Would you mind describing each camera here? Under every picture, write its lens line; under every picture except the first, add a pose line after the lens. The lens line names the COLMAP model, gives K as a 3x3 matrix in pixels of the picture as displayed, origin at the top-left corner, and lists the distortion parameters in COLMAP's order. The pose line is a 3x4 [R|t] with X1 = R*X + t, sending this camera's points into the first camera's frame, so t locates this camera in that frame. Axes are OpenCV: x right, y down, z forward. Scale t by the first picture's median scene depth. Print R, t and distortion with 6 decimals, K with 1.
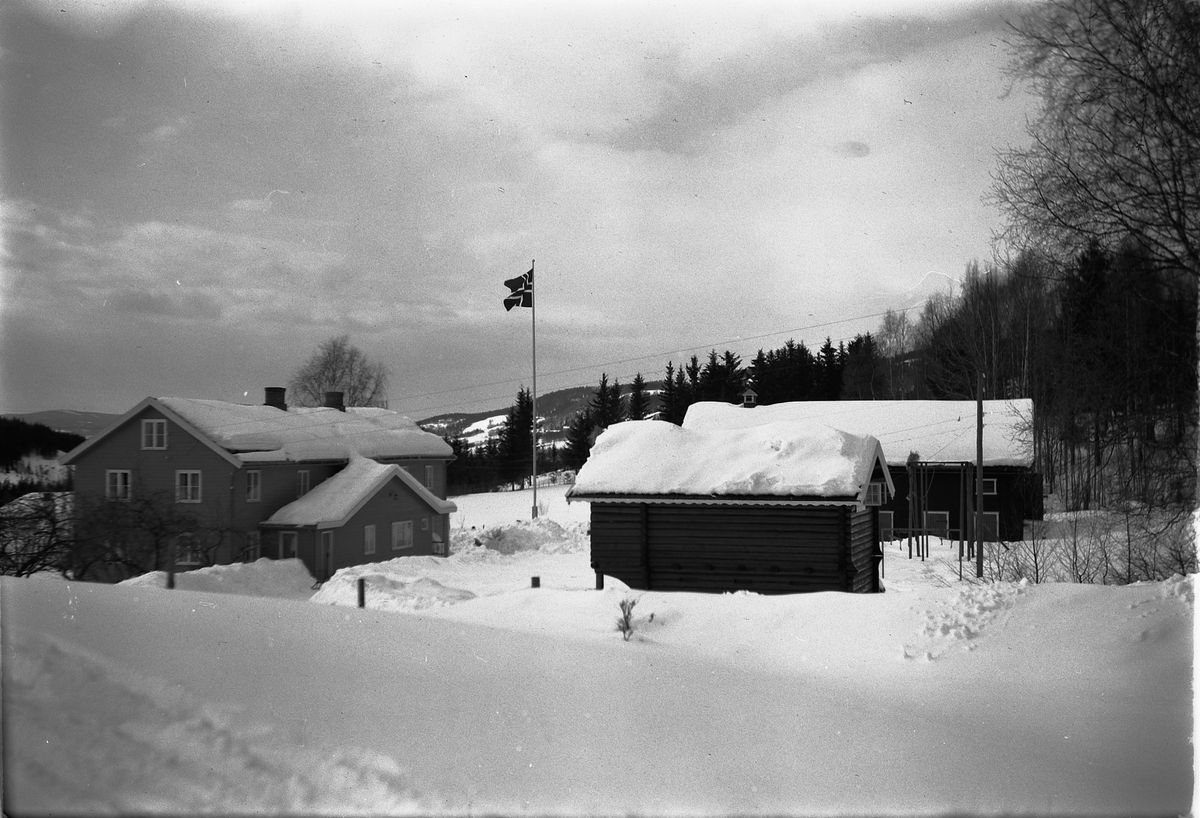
lens RADIAL K [[1413.8, 0, 532.6], [0, 1413.8, 454.7], [0, 0, 1]] dist [0.005733, 0.035459]
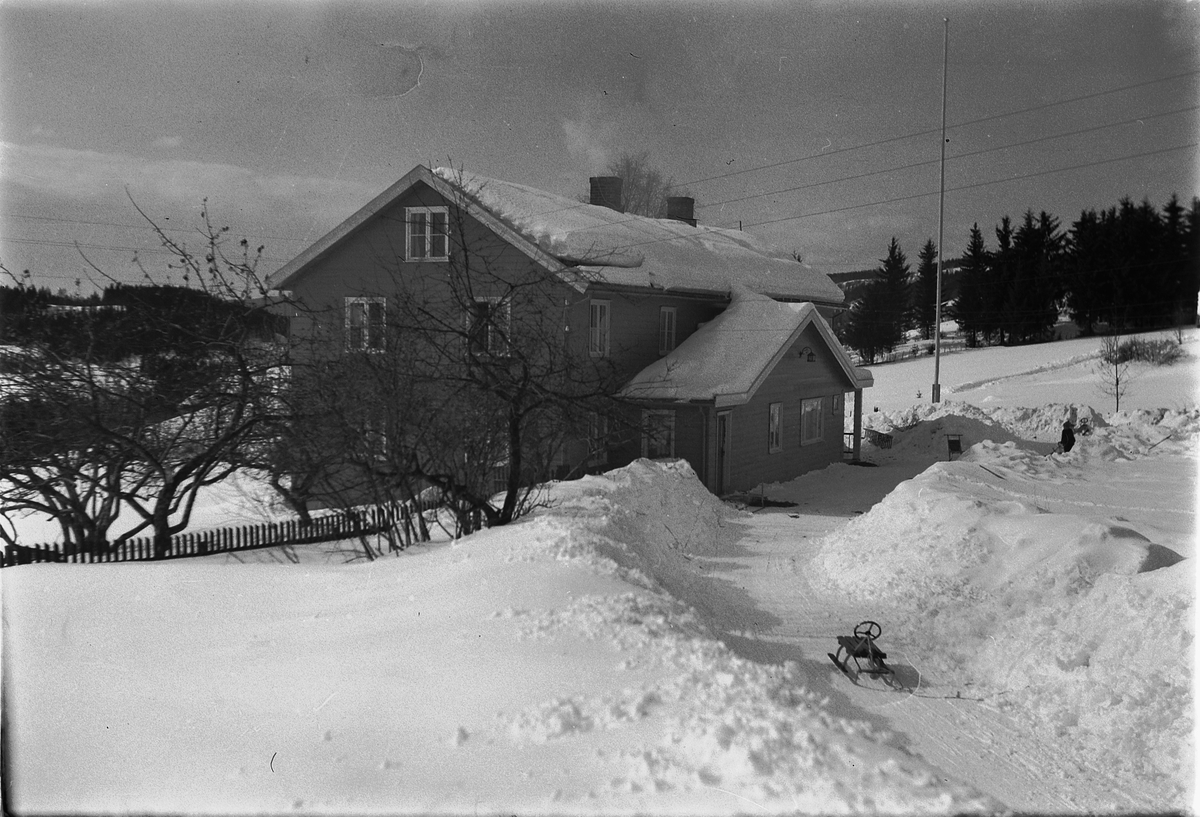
lens RADIAL K [[1429.5, 0, 567.9], [0, 1429.5, 413.9], [0, 0, 1]] dist [0.015976, 0.080433]
pose [[0.992526, 0.015269, -0.121073, -0.136932], [-0.009360, 0.998744, 0.049229, 0.027353], [0.121672, -0.047728, 0.991422, 0.423662]]
